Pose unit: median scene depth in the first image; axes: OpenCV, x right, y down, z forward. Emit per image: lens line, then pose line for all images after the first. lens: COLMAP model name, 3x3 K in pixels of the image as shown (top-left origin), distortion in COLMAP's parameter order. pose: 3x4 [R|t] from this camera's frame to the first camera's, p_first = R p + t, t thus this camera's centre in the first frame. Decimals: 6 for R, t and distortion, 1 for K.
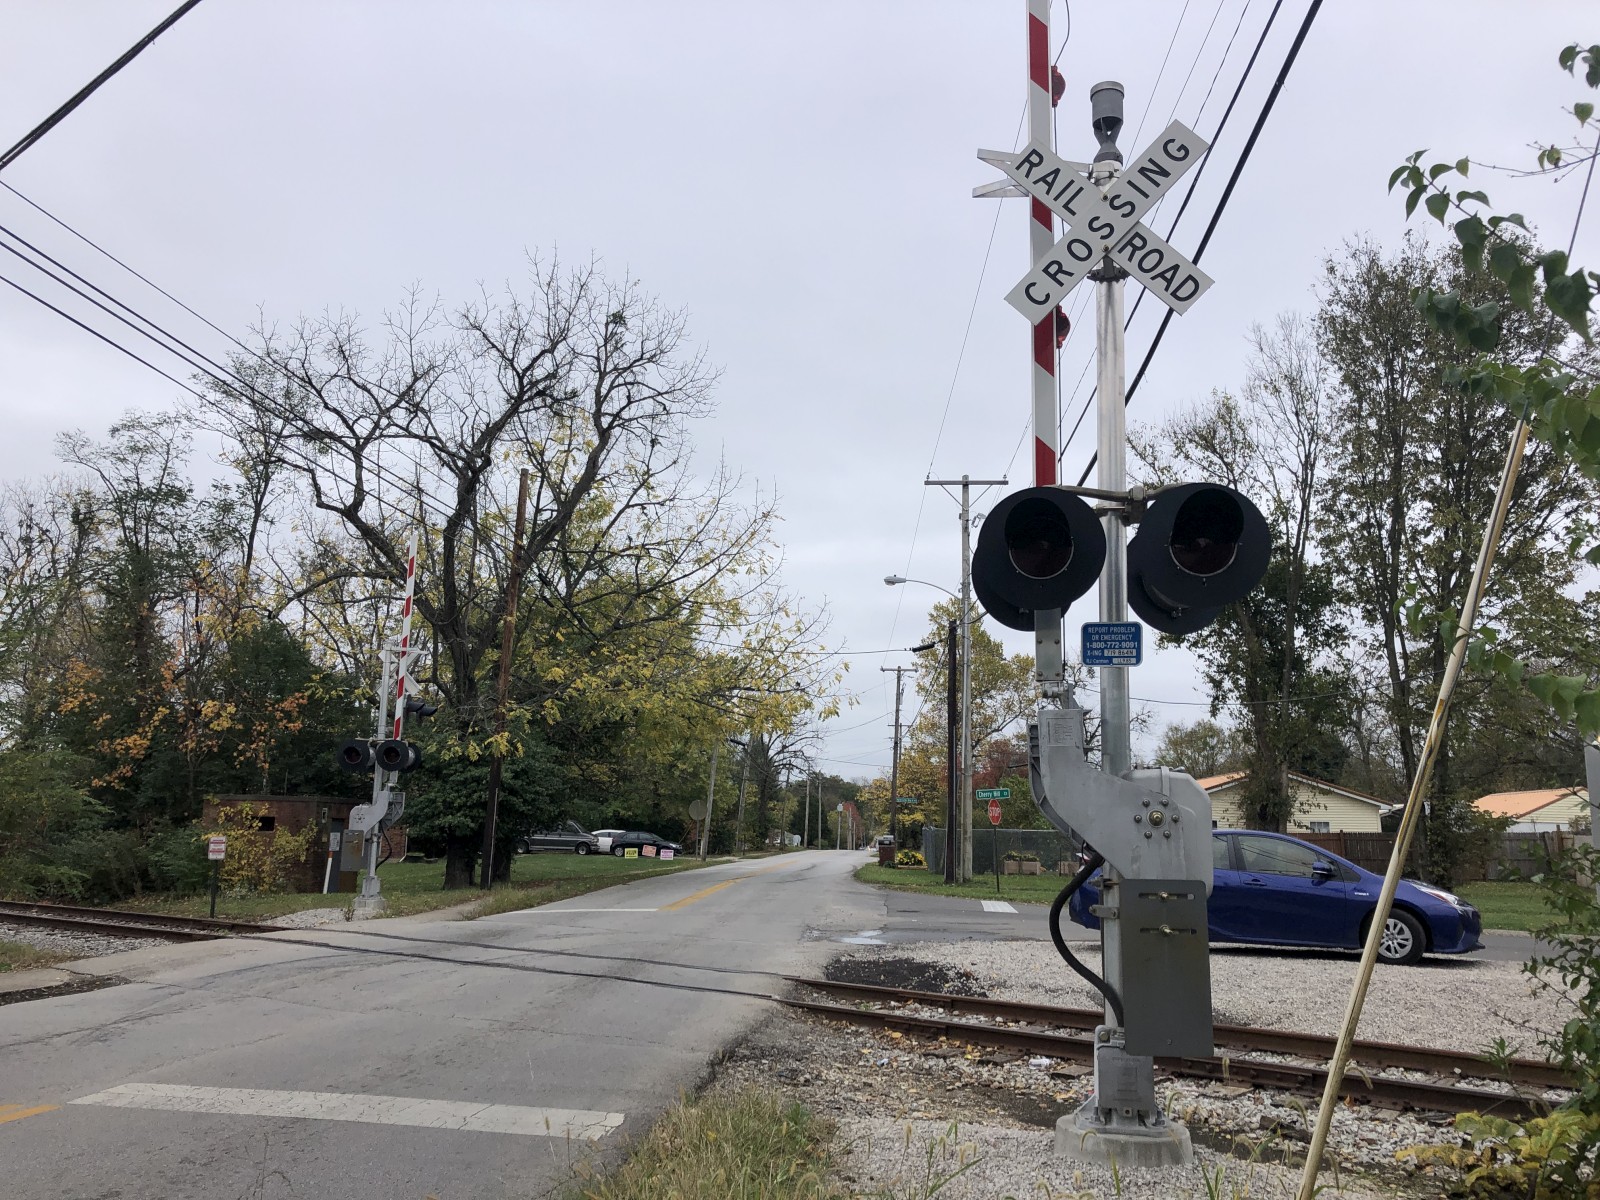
lens RADIAL K [[1332.5, 0, 788.9], [0, 1332.5, 596.5], [0, 0, 1]] dist [0.038185, -0.035021]
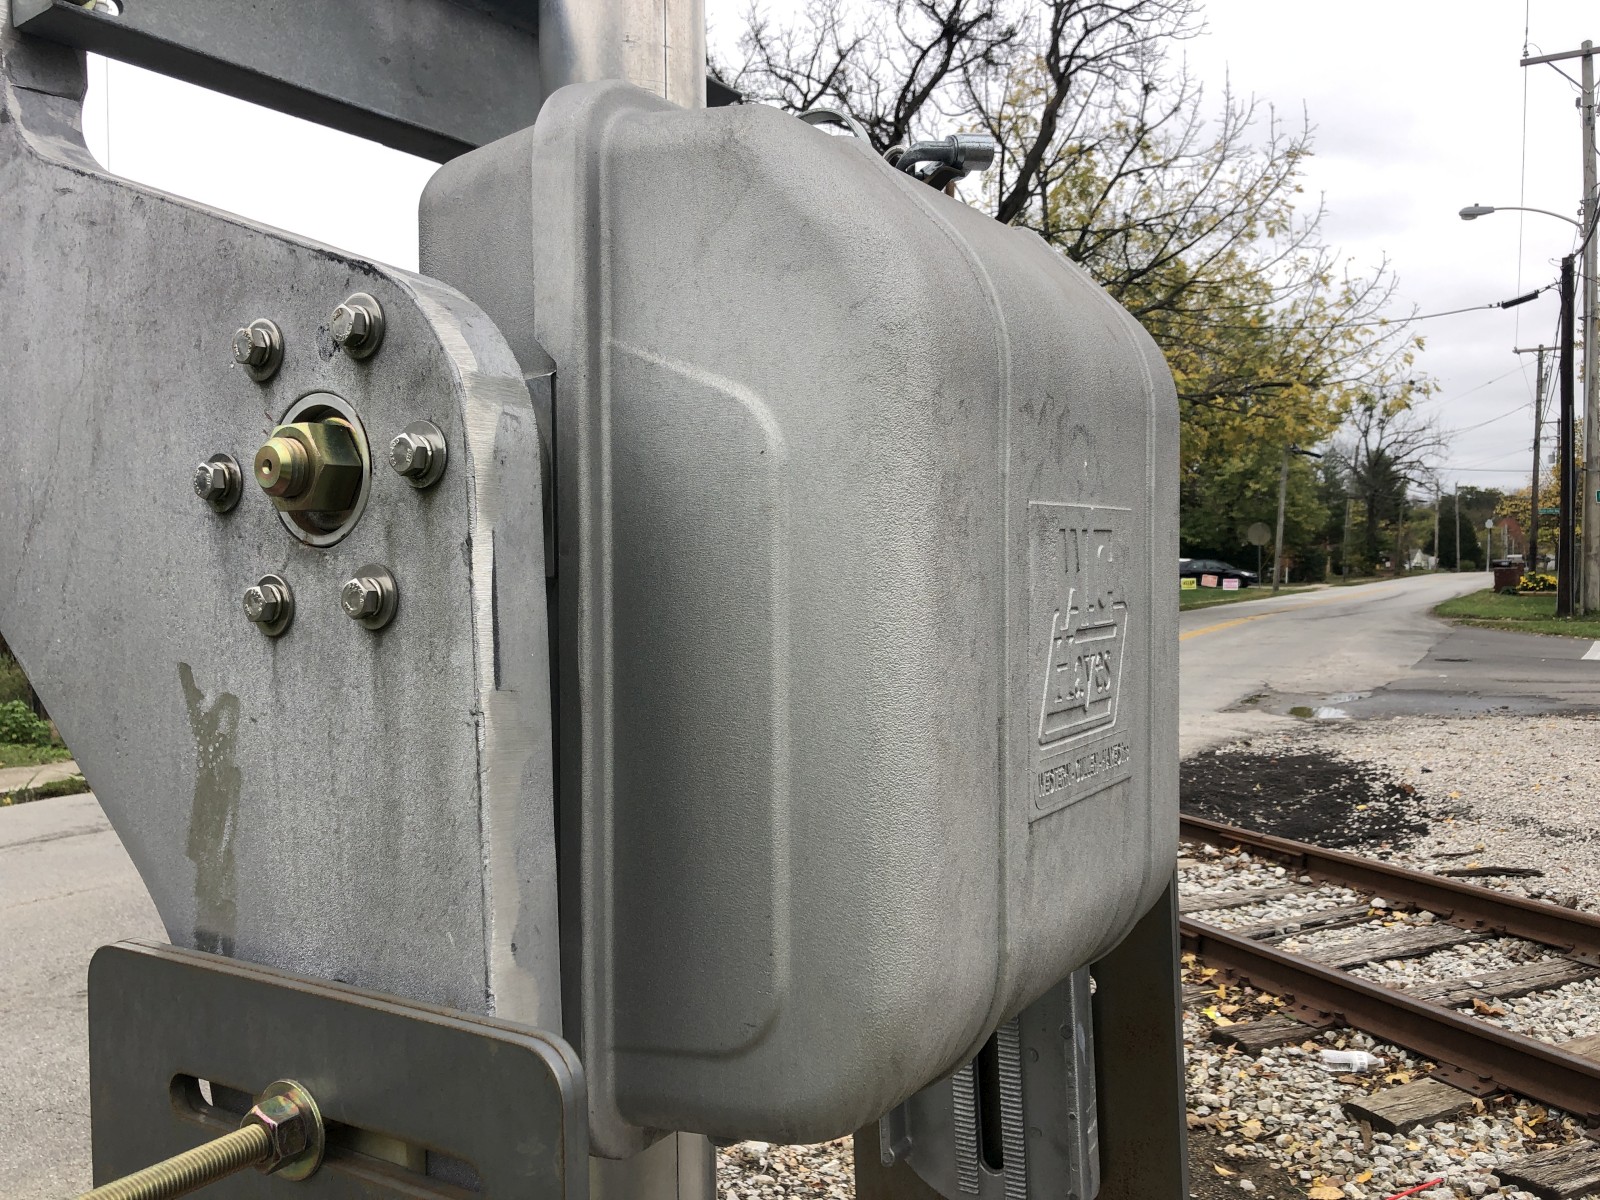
lens RADIAL K [[1332.5, 0, 775.2], [0, 1332.5, 580.0], [0, 0, 1]] dist [0.038185, -0.035021]
pose [[0.895188, -0.025920, -0.444935, 0.070249], [0.108073, 0.981137, 0.160280, 0.030696], [0.432387, -0.191566, 0.881104, 0.174063]]
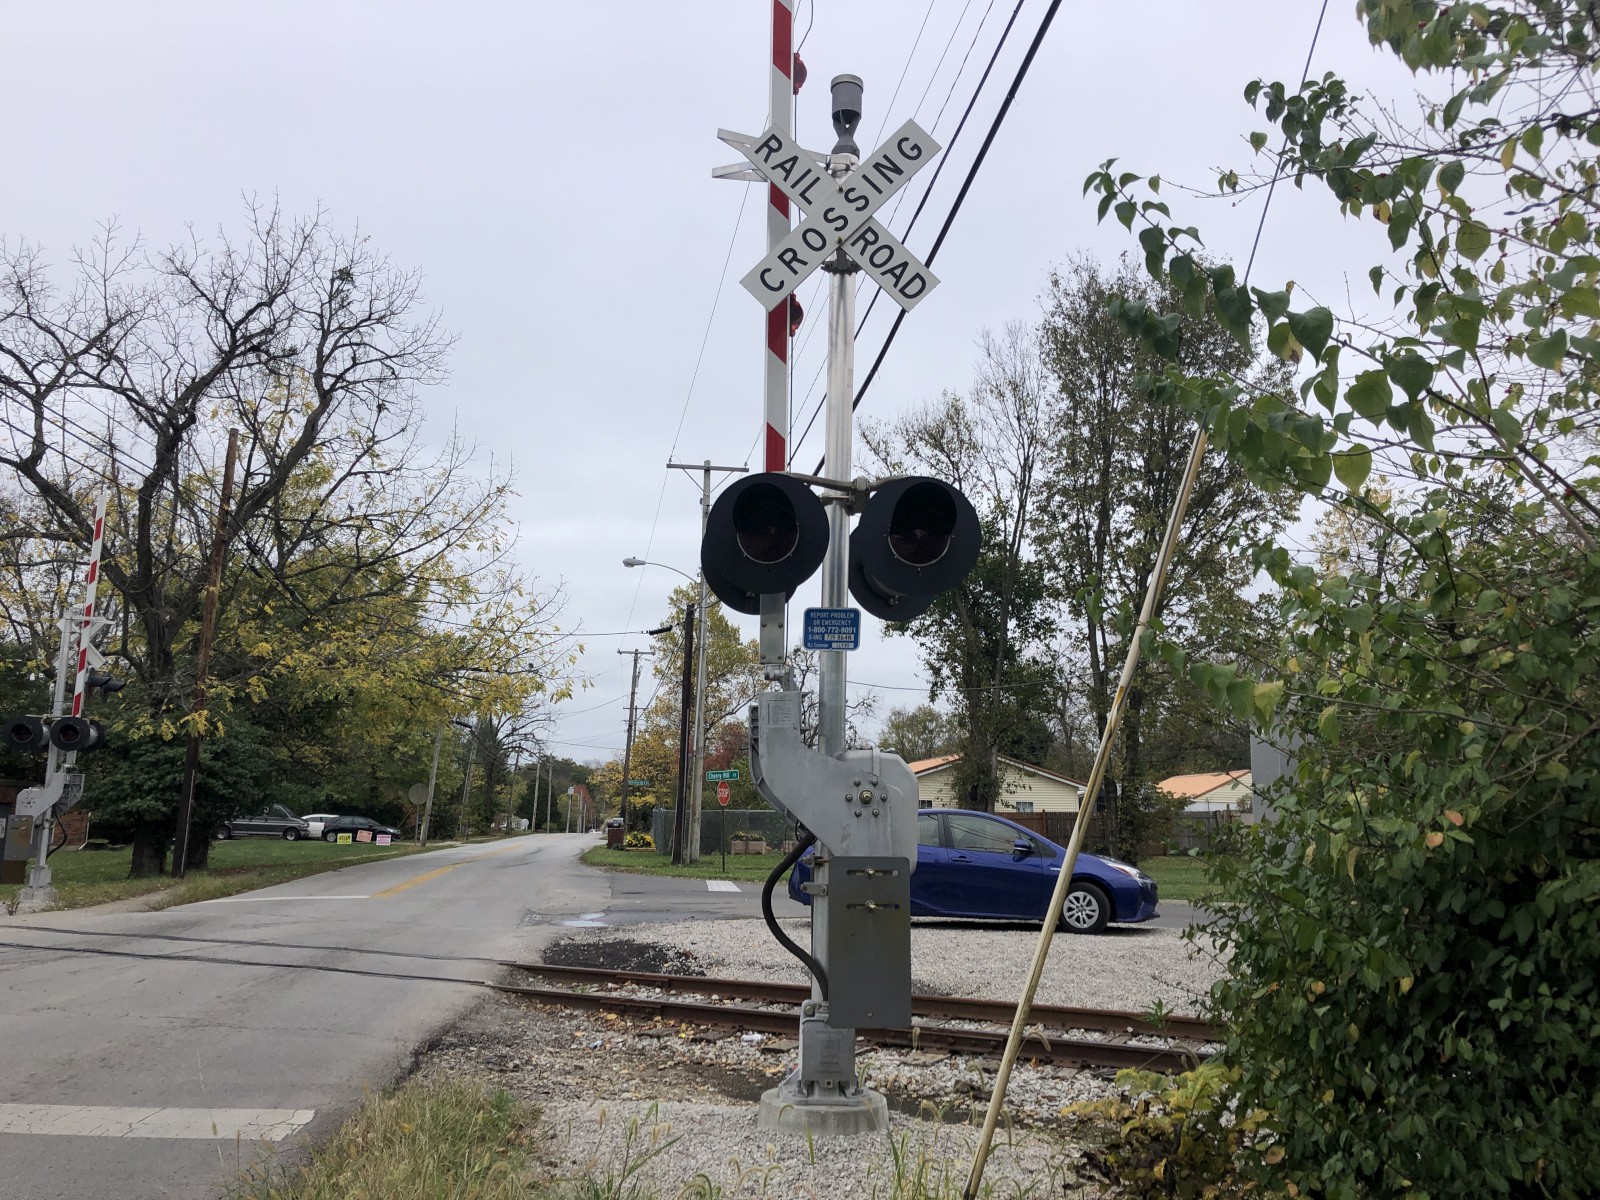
lens RADIAL K [[1332.5, 0, 800.0], [0, 1332.5, 613.5], [0, 0, 1]] dist [0.038185, -0.035021]
pose [[0.978850, 0.026209, 0.202893, 0.002886], [-0.031303, 0.999269, 0.021941, 0.000568], [-0.202170, -0.027828, 0.978955, 0.001884]]
